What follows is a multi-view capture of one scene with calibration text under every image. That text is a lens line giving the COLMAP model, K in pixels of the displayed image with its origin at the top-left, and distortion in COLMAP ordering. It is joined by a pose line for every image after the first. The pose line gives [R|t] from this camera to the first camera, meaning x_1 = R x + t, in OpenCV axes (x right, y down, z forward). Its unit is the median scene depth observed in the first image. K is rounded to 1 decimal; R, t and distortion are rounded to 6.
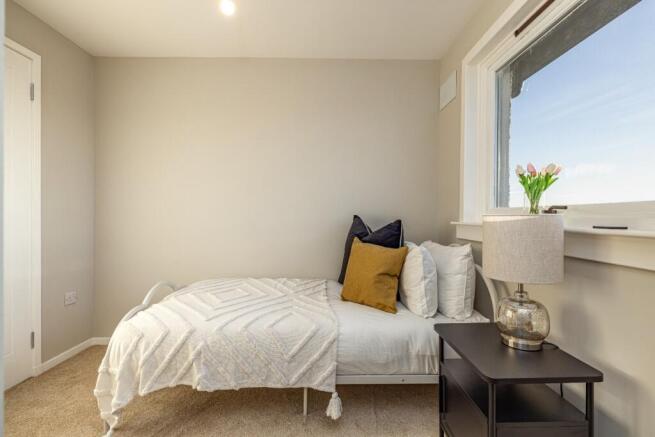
lens RADIAL K [[299.3, 0, 326.9], [0, 299.3, 213.5], [0, 0, 1]] dist [-0.004400, 0.001236]
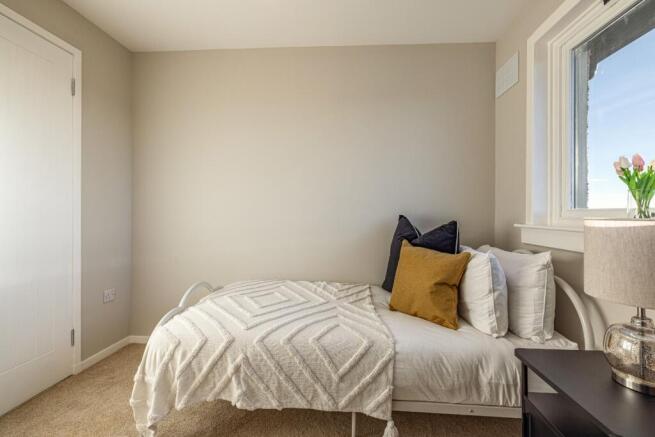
lens RADIAL K [[299.3, 0, 327.0], [0, 299.3, 215.9], [0, 0, 1]] dist [-0.004400, 0.001236]
pose [[0.995998, 0.012404, -0.088510, -0.073451], [-0.011026, 0.999811, 0.016033, -0.005361], [0.088692, -0.014992, 0.995946, 0.108755]]
